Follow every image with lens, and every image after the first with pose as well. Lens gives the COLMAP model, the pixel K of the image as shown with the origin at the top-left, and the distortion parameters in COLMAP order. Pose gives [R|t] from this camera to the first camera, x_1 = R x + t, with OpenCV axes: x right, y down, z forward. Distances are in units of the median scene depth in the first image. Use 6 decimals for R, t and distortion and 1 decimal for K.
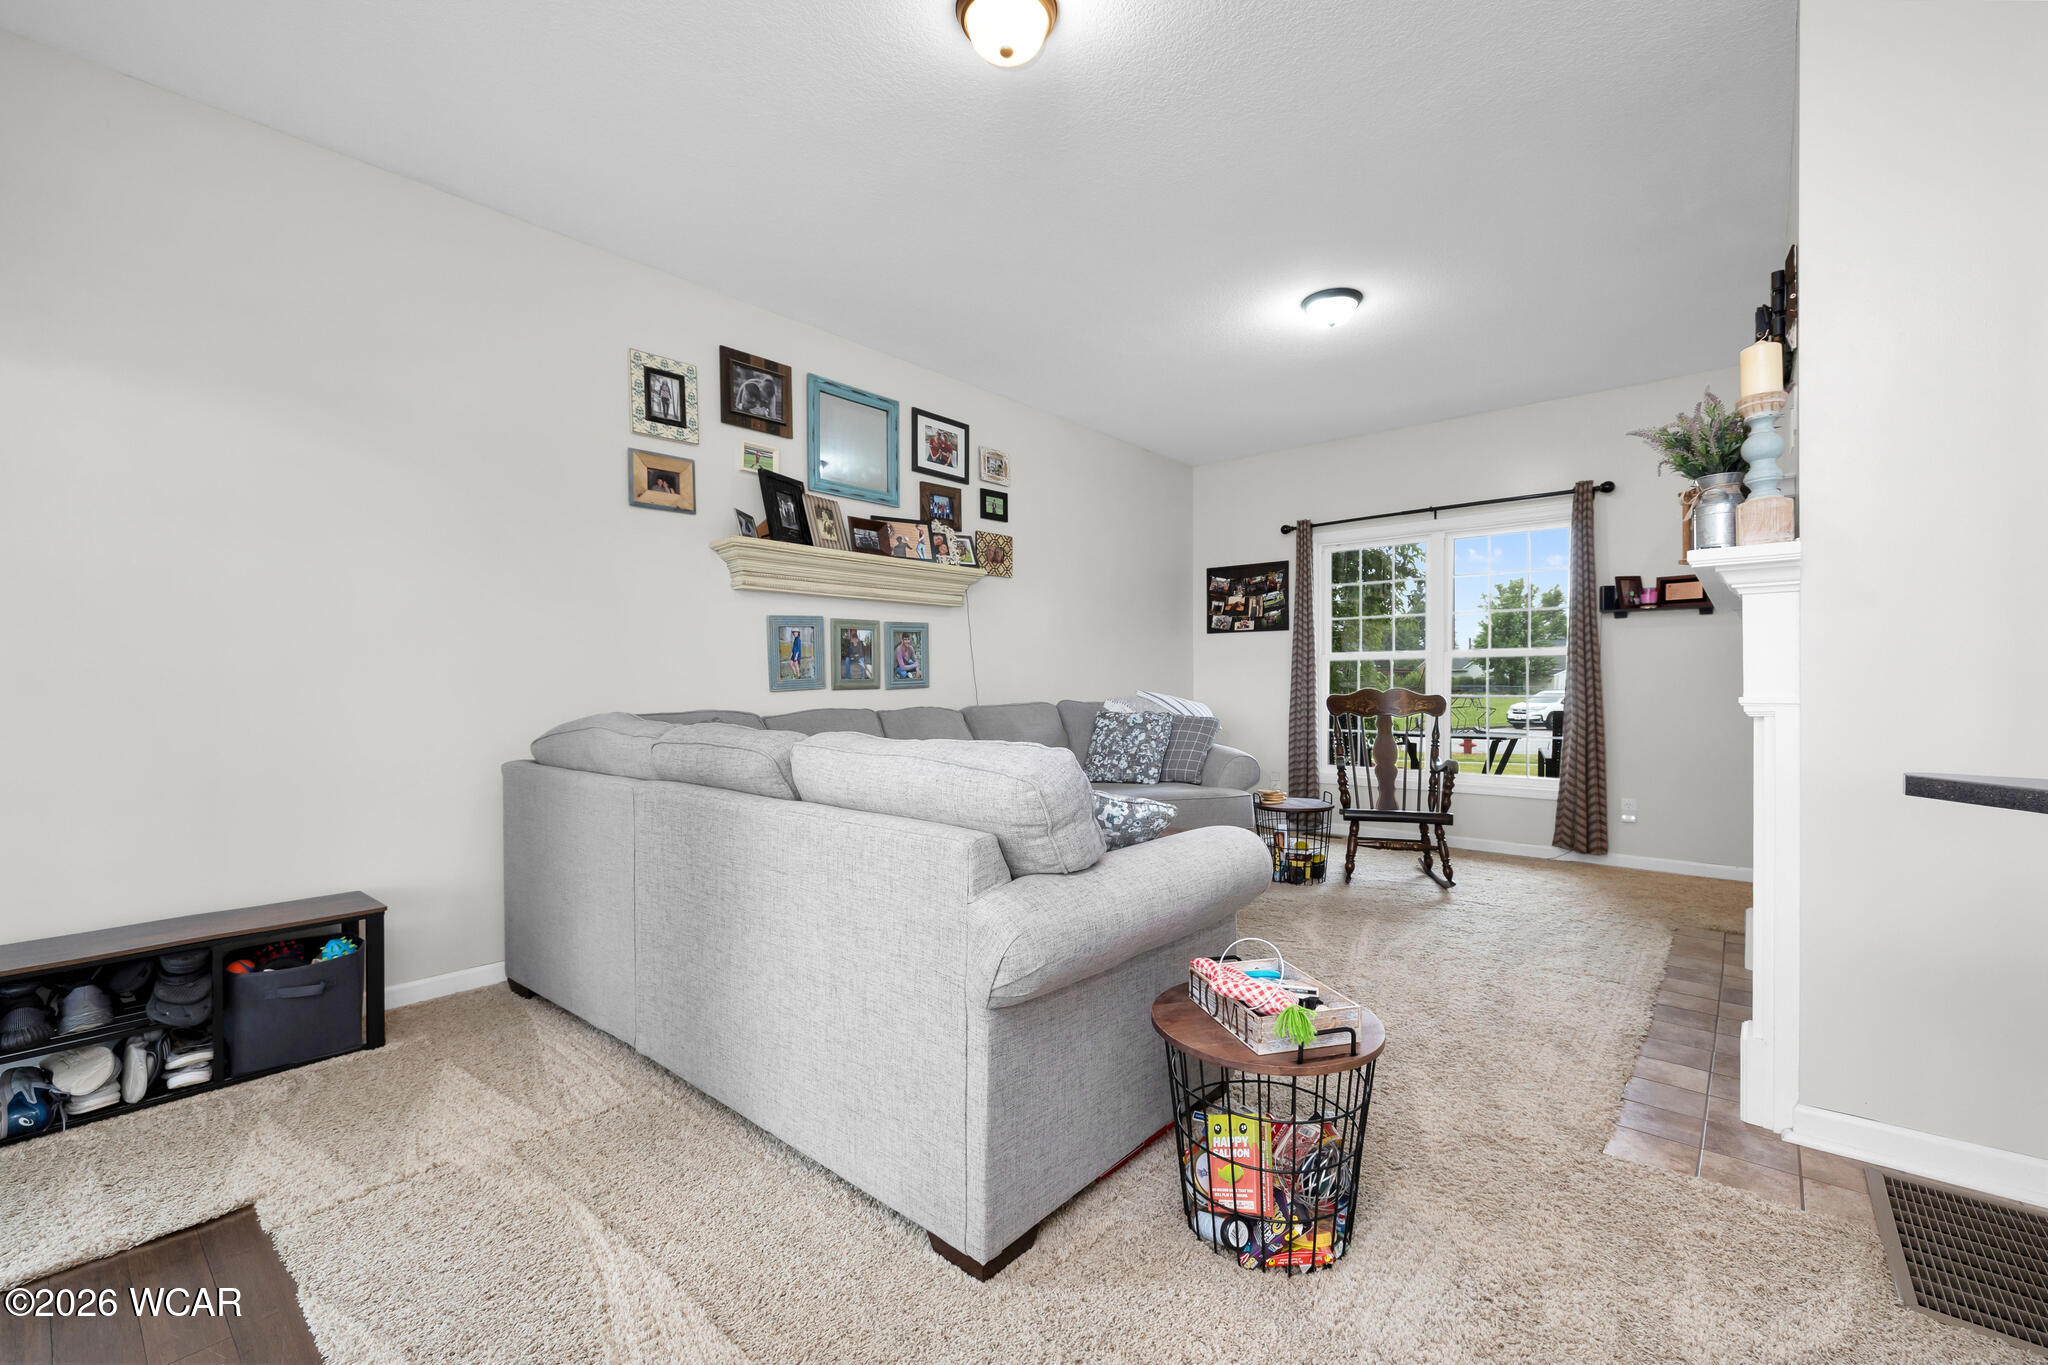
lens RADIAL K [[863.8, 0, 1030.3], [0, 863.8, 678.9], [0, 0, 1]] dist [0.002634, 0.000200]
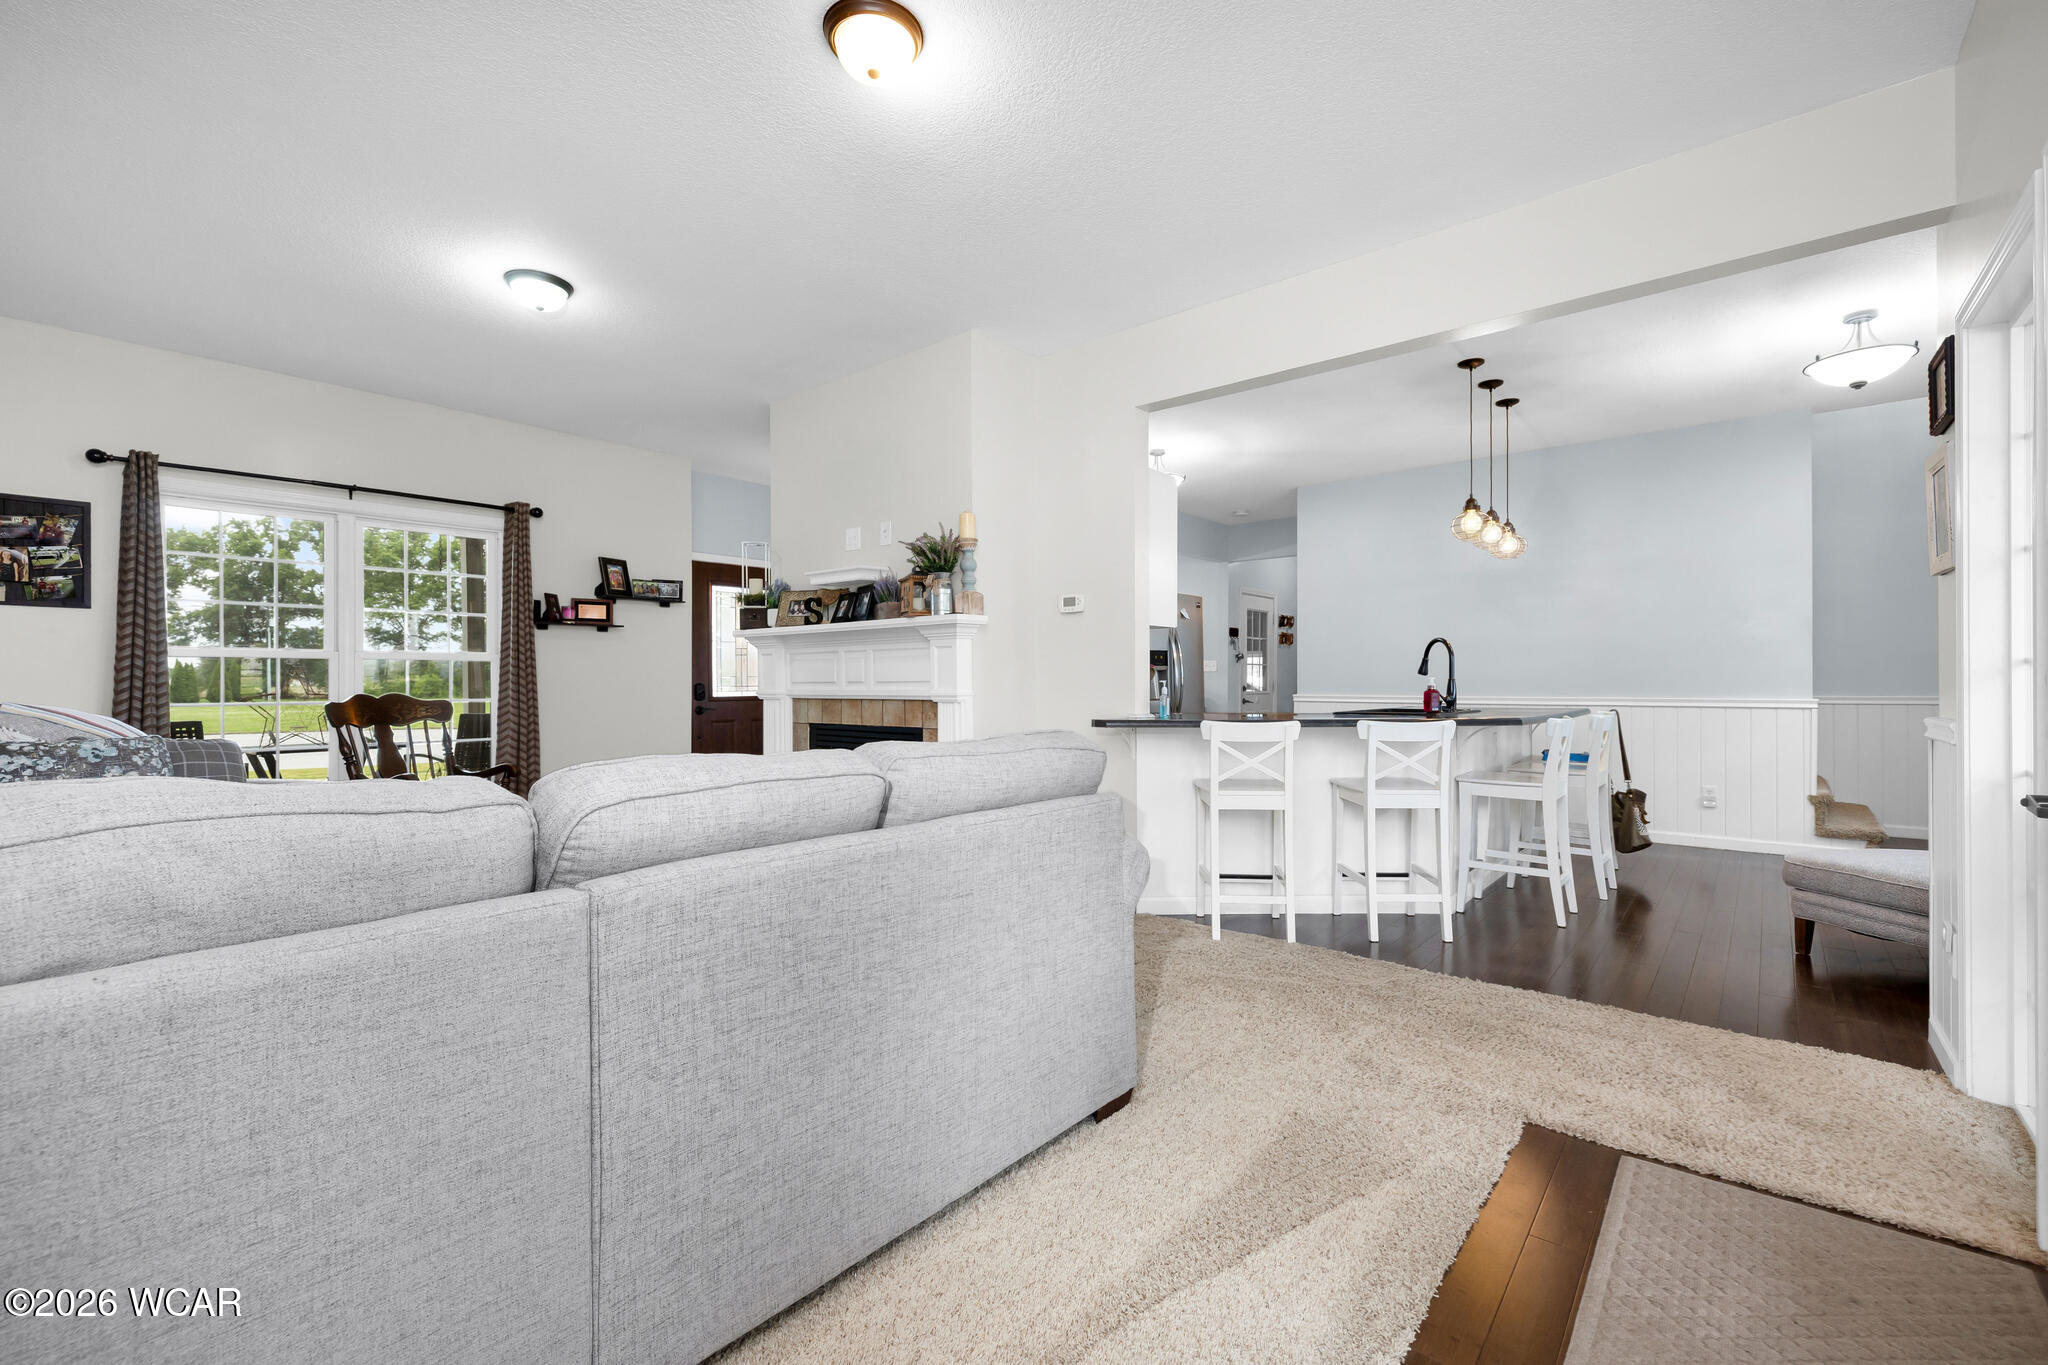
lens RADIAL K [[863.8, 0, 1030.3], [0, 863.8, 678.9], [0, 0, 1]] dist [0.002634, 0.000200]
pose [[-0.005344, 0.005238, 0.999972, -0.466498], [0.001006, 0.999986, -0.005233, 0.001463], [-0.999985, 0.000978, -0.005350, 0.367646]]
